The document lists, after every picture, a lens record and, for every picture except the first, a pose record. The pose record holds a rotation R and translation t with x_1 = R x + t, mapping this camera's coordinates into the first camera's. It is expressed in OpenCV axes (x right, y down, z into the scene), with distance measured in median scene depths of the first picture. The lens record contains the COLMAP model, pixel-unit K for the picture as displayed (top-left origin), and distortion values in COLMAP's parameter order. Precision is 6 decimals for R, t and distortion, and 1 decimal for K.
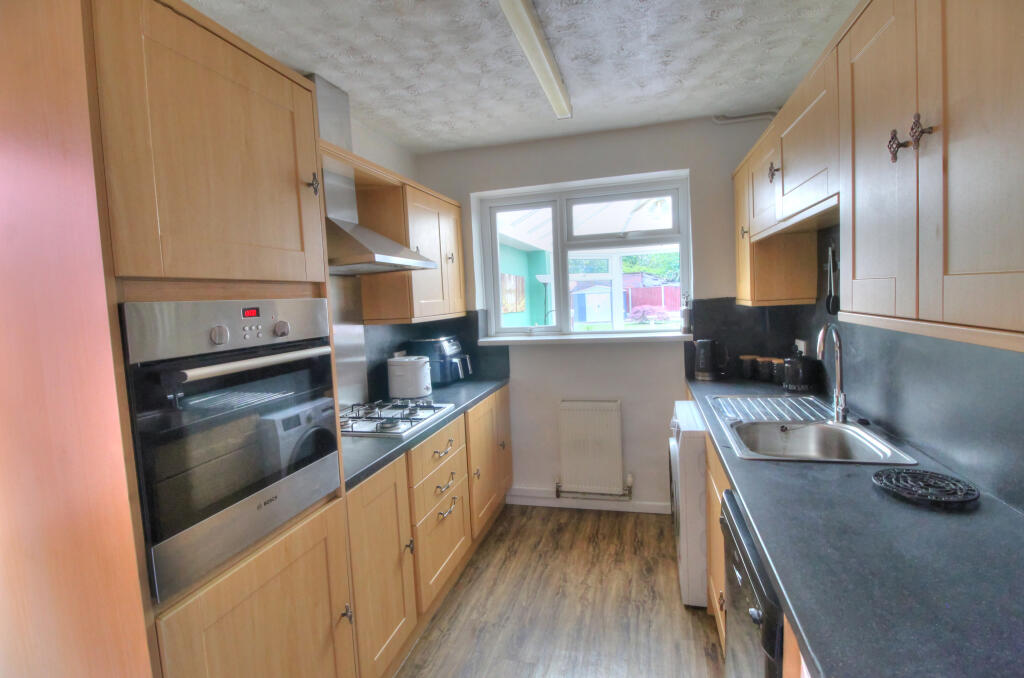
lens RADIAL K [[478.8, 0, 511.9], [0, 478.8, 335.6], [0, 0, 1]] dist [-0.010595, -0.001255]
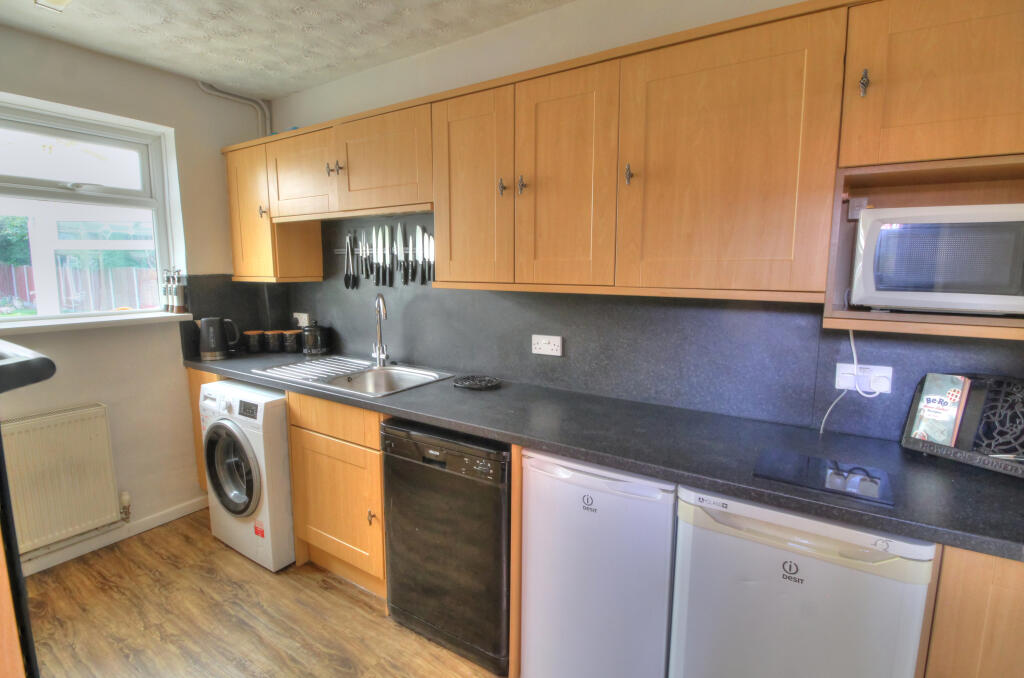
lens RADIAL K [[478.8, 0, 513.6], [0, 478.8, 333.6], [0, 0, 1]] dist [-0.010595, -0.001255]
pose [[0.306718, -0.077656, 0.948627, -0.332588], [0.058121, 0.996334, 0.062769, 0.016372], [-0.950024, 0.035883, 0.310107, 0.143562]]
